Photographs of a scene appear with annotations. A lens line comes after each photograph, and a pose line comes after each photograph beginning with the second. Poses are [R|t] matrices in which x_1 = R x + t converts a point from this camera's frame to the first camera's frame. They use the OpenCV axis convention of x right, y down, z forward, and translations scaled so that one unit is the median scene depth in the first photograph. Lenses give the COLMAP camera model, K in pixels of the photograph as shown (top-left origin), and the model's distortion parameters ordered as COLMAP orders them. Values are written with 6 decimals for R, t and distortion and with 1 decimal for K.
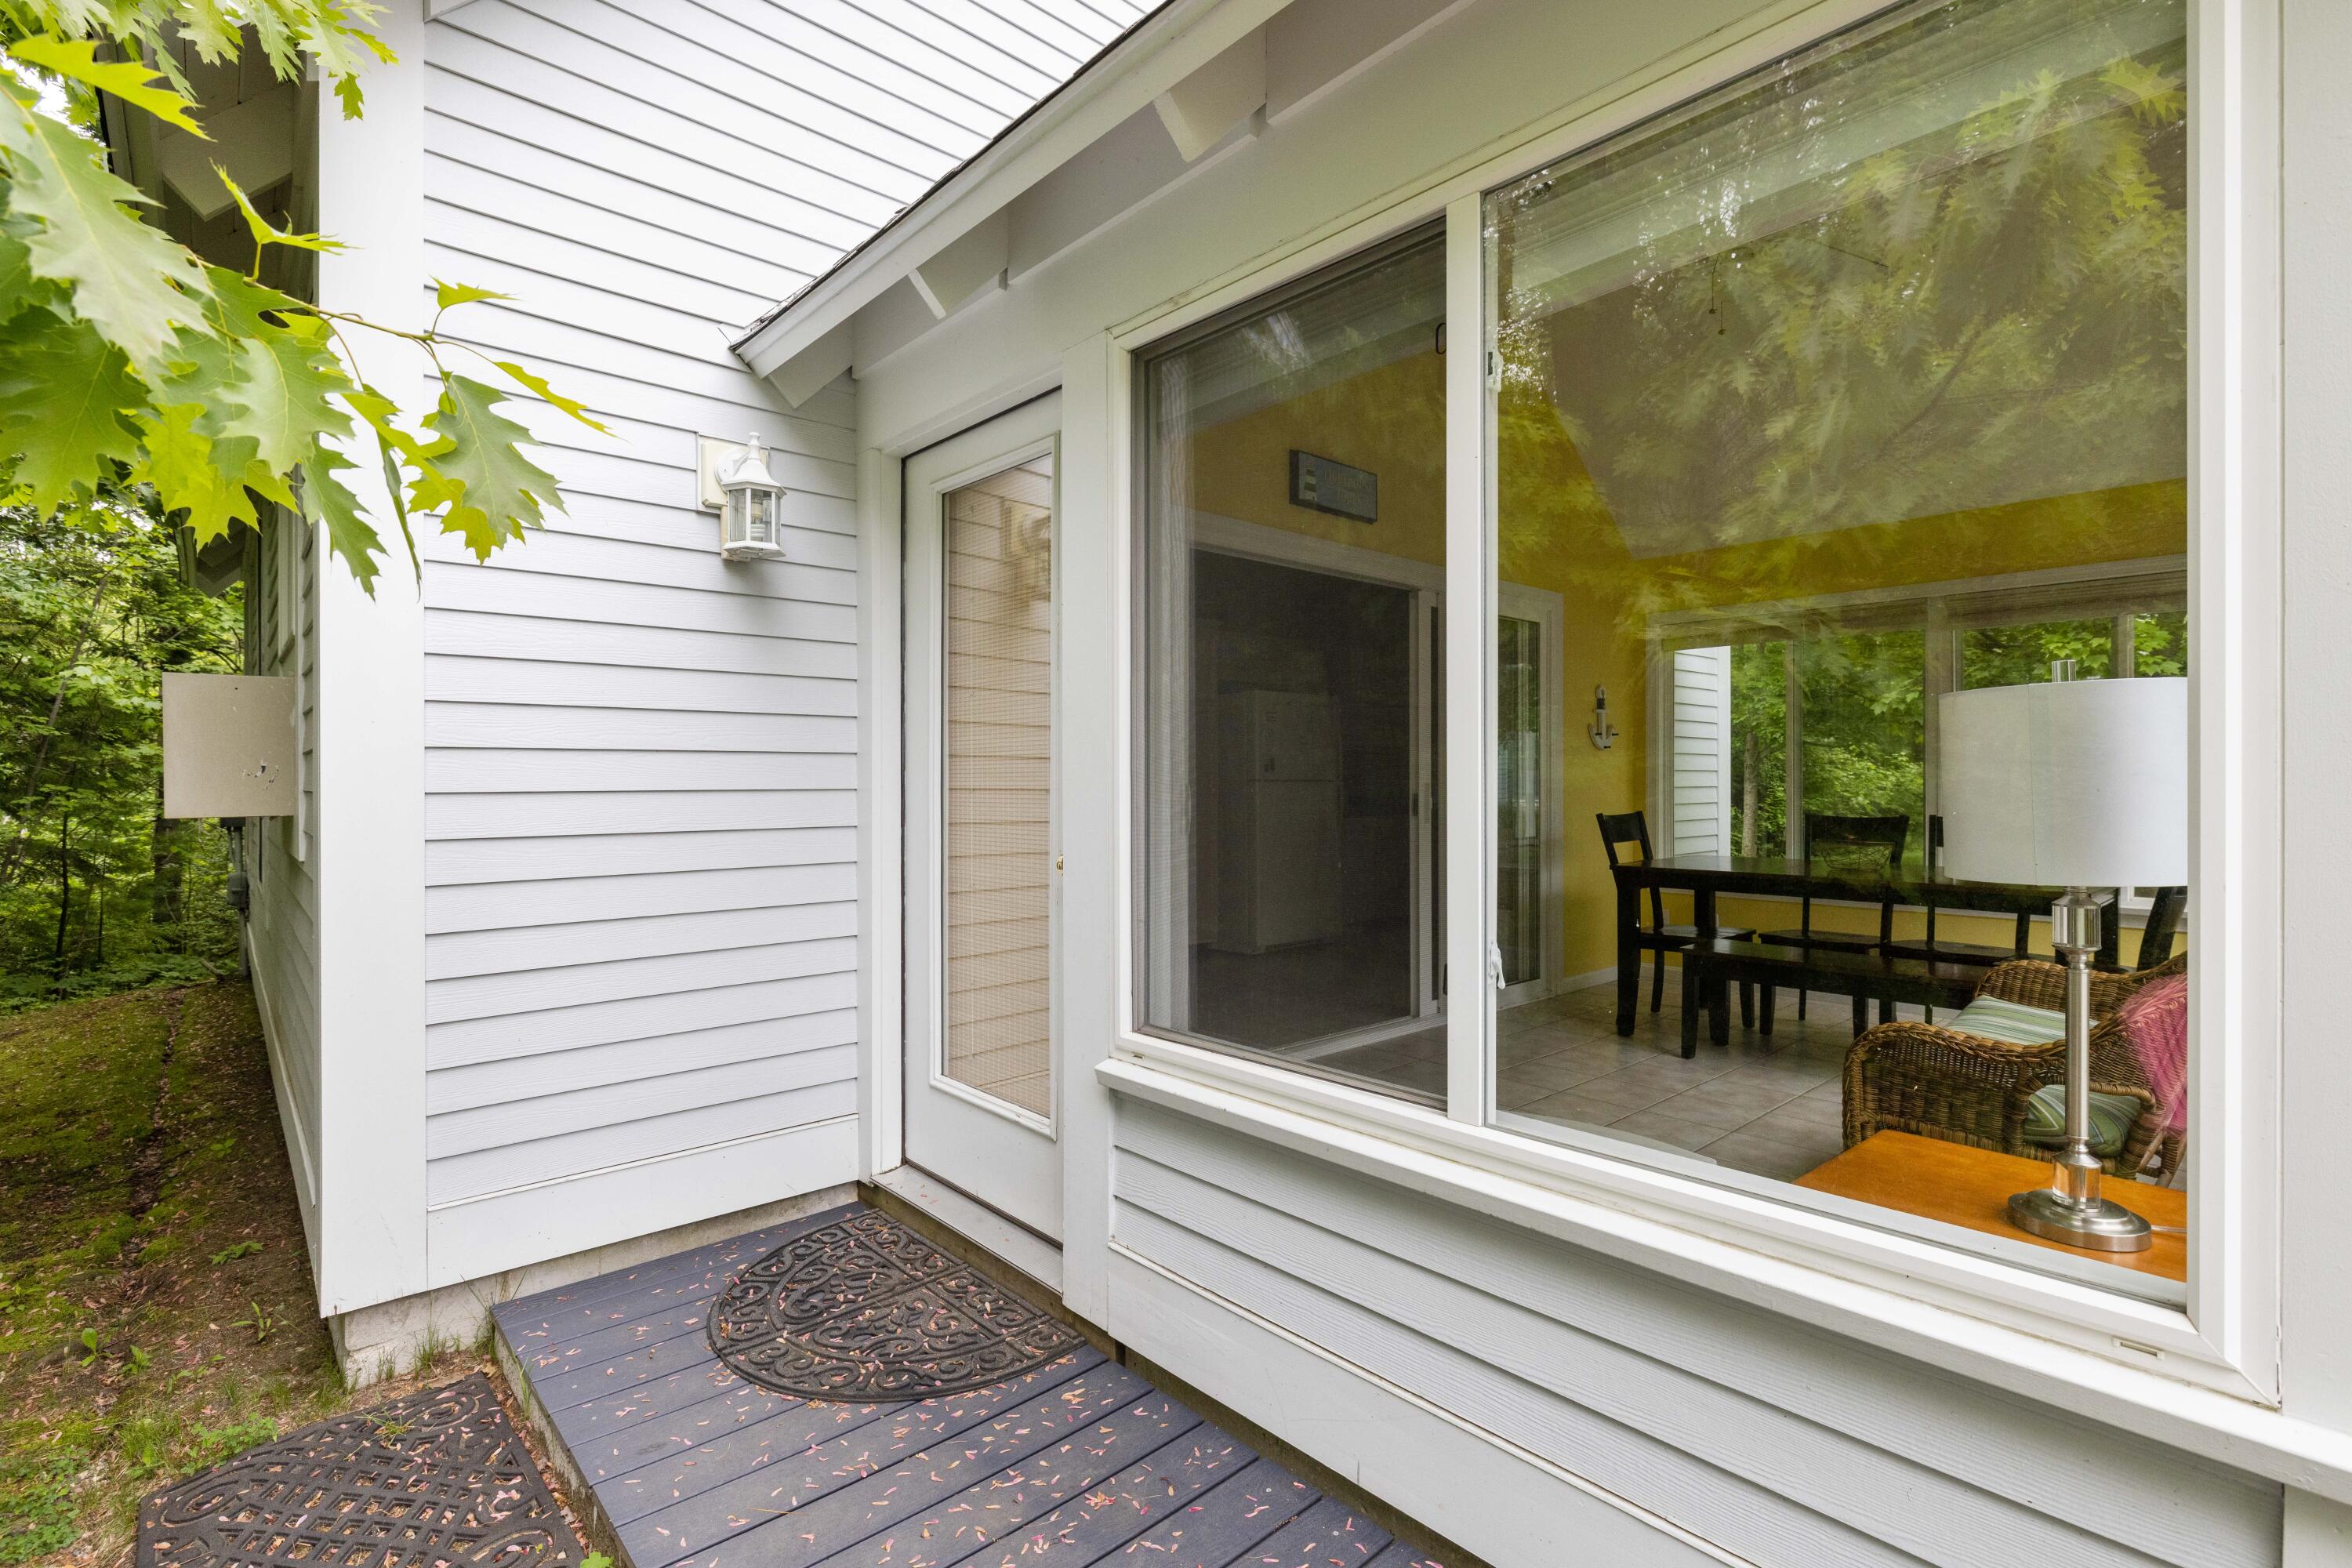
lens RADIAL K [[1078.0, 0, 1188.6], [0, 1078.0, 781.8], [0, 0, 1]] dist [-0.003624, 0.000887]
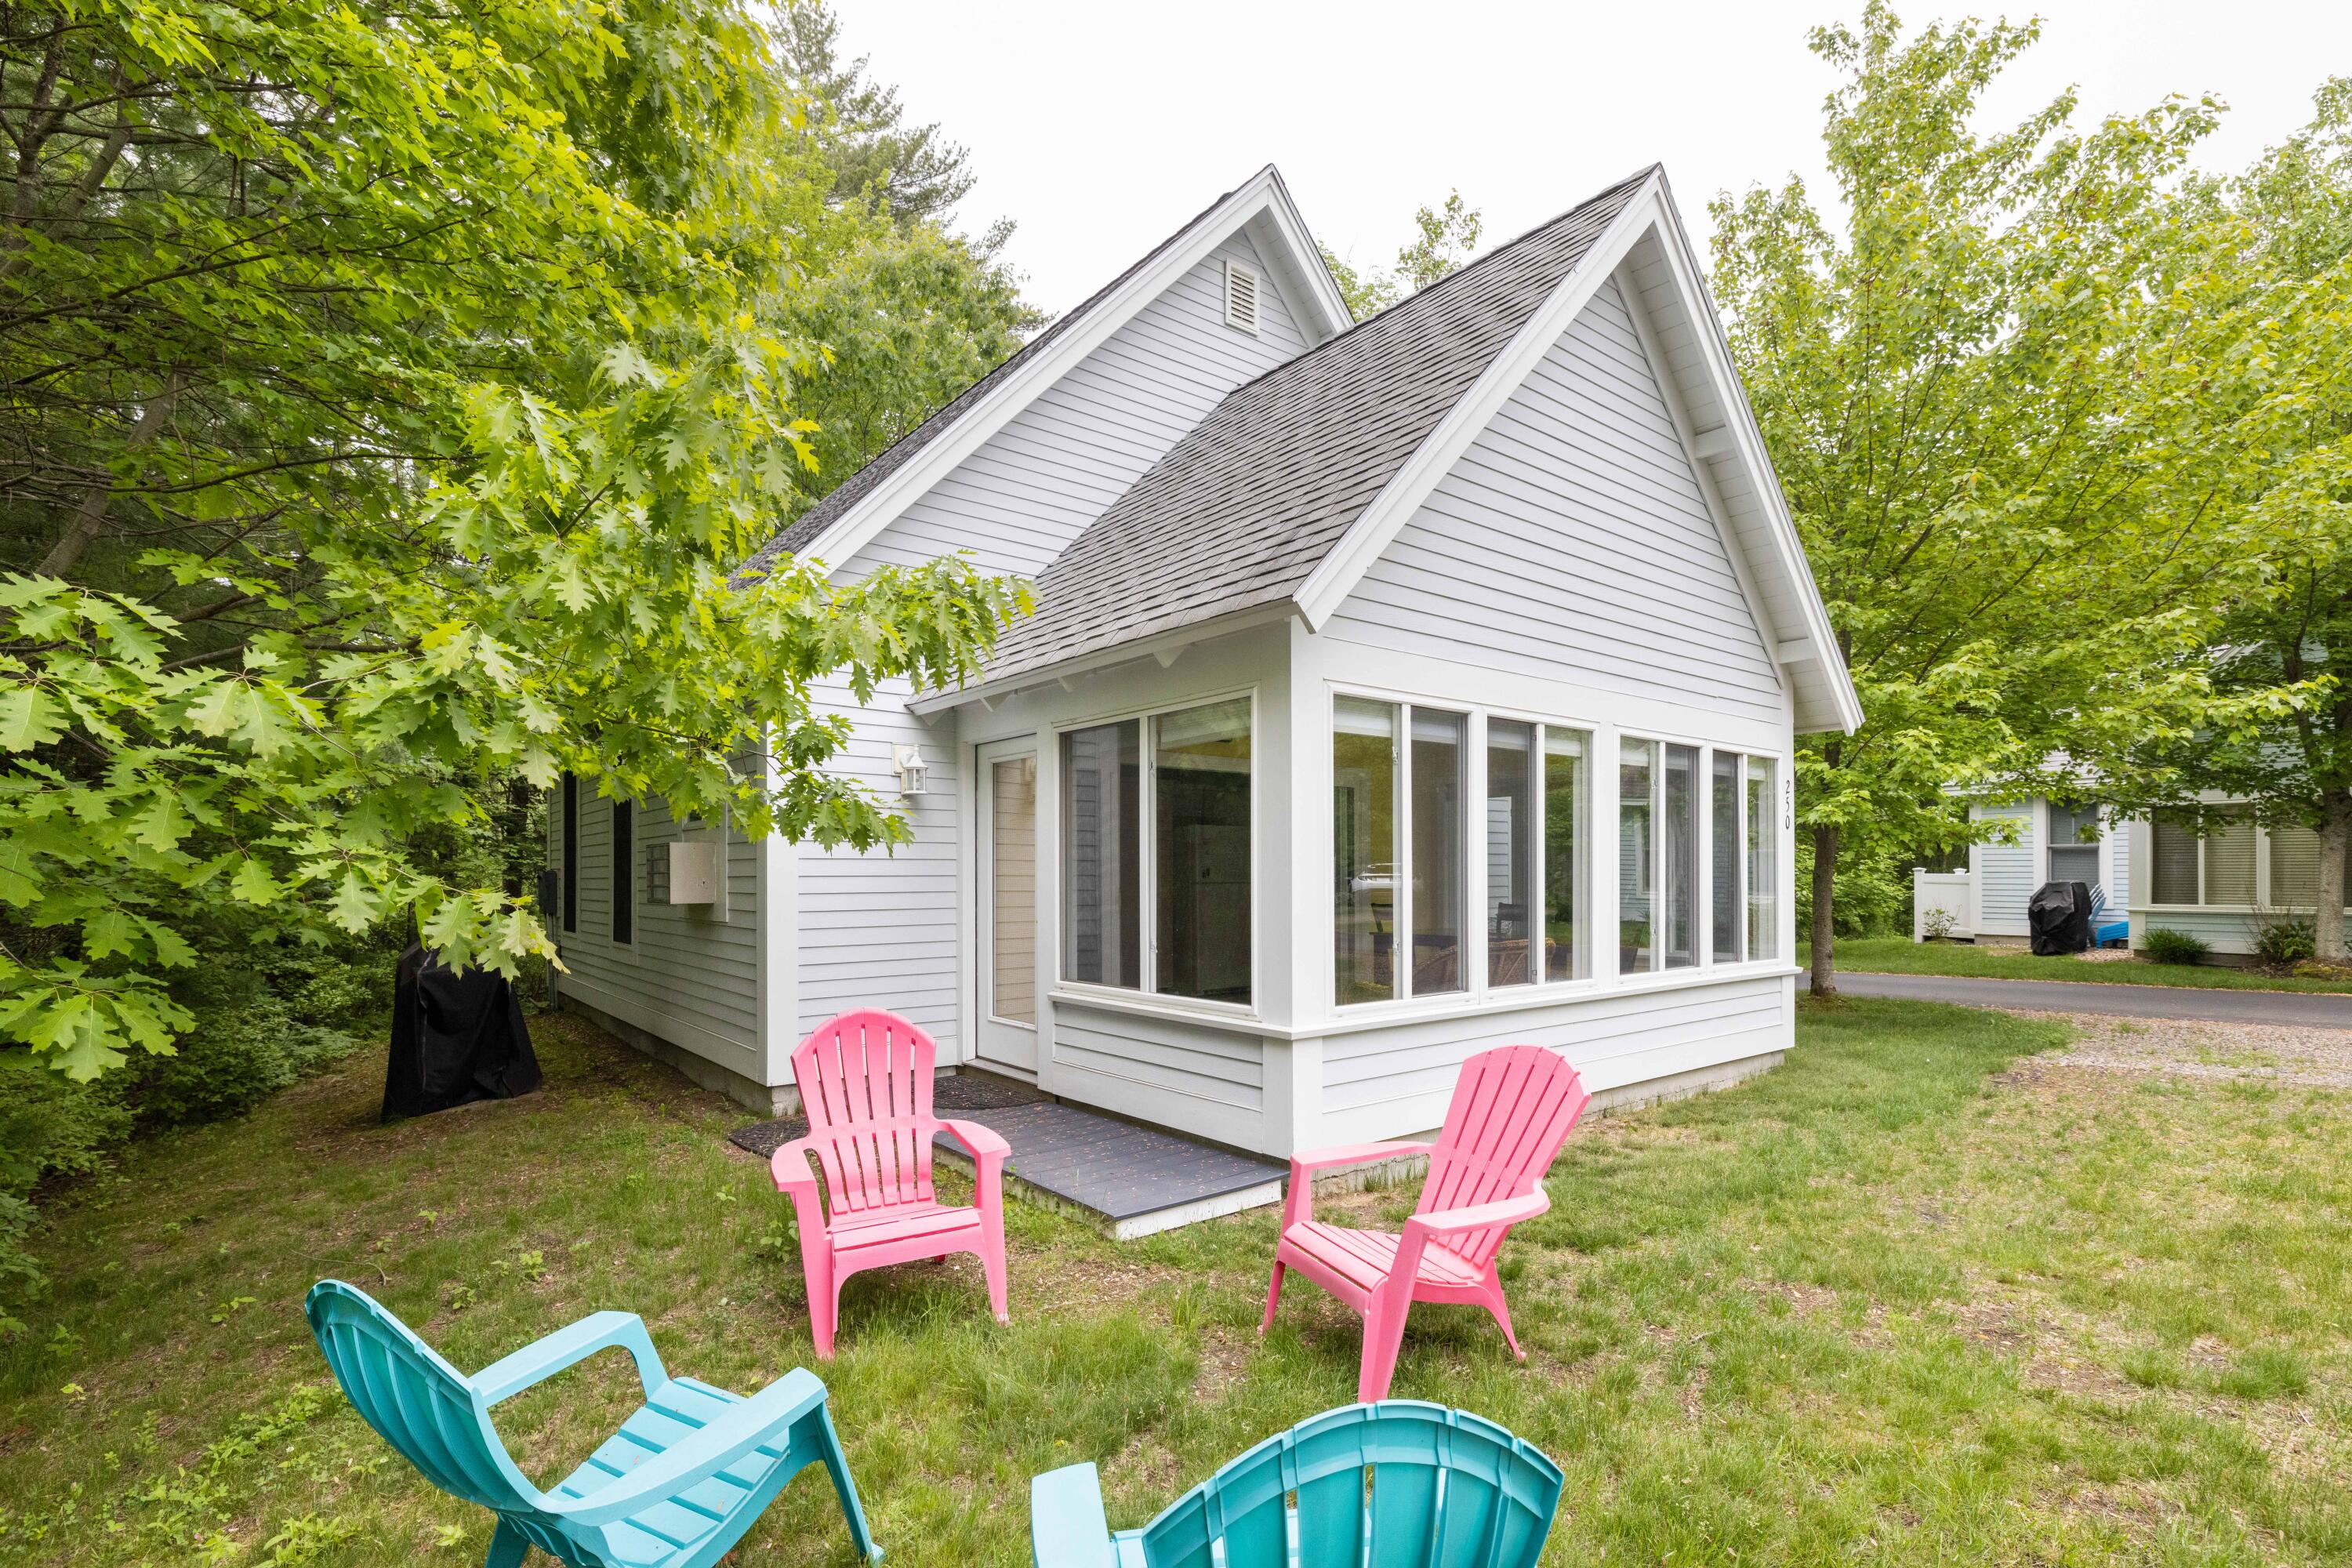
lens RADIAL K [[1078.0, 0, 1165.5], [0, 1078.0, 876.1], [0, 0, 1]] dist [-0.003624, 0.000887]
pose [[0.997481, -0.001468, -0.070922, 0.314557], [0.001178, 0.999991, -0.004133, -0.016760], [0.070927, 0.004039, 0.997473, -1.319886]]
